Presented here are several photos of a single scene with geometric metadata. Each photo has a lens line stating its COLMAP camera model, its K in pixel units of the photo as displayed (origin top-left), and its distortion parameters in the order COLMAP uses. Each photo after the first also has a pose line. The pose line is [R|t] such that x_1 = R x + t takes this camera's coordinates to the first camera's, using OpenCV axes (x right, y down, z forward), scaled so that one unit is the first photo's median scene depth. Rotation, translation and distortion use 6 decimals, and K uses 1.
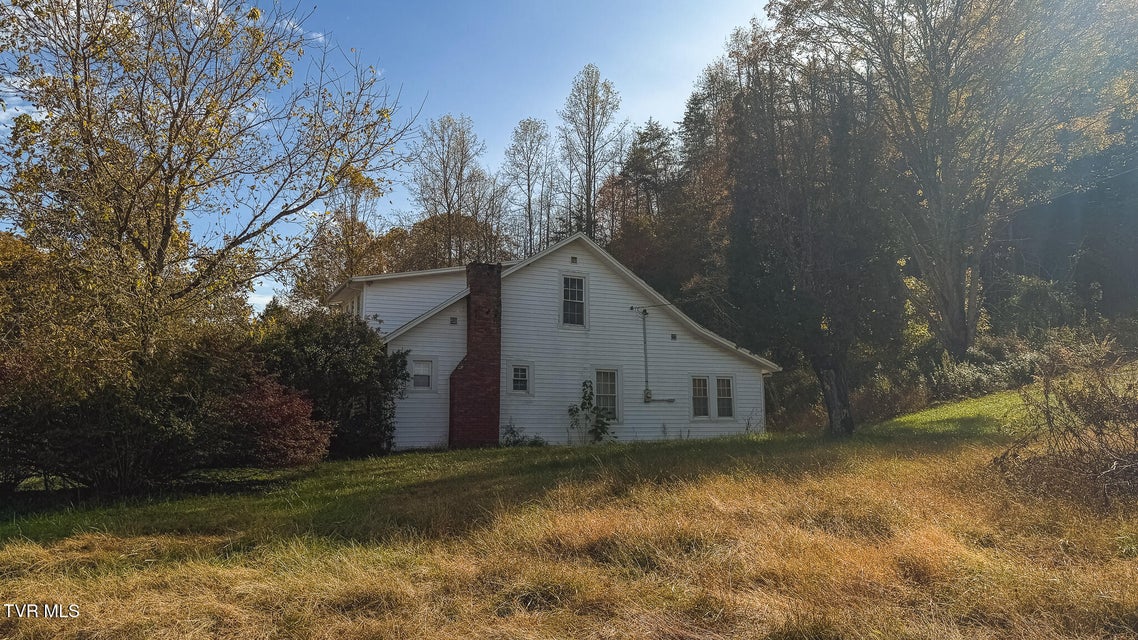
lens RADIAL K [[787.1, 0, 568.1], [0, 787.1, 317.4], [0, 0, 1]] dist [0.075819, -0.106134]
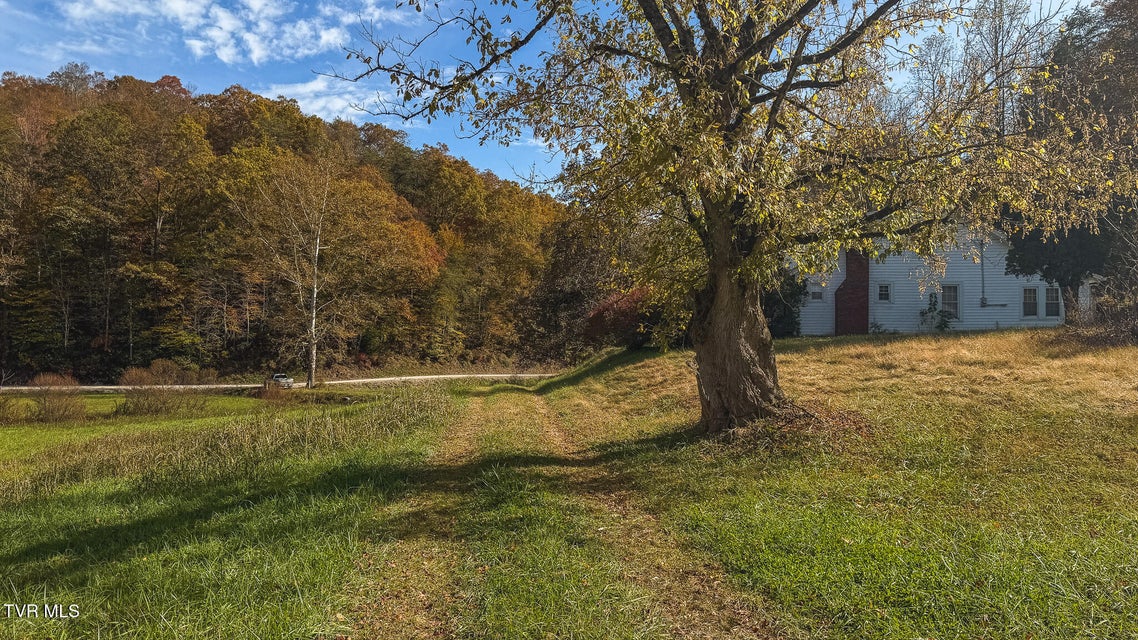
lens RADIAL K [[787.1, 0, 568.5], [0, 787.1, 319.4], [0, 0, 1]] dist [0.075819, -0.106134]
pose [[0.873899, -0.008674, -0.486031, 0.152877], [0.063531, 0.993303, 0.096504, -0.058314], [0.481939, -0.115213, 0.868597, -0.639342]]
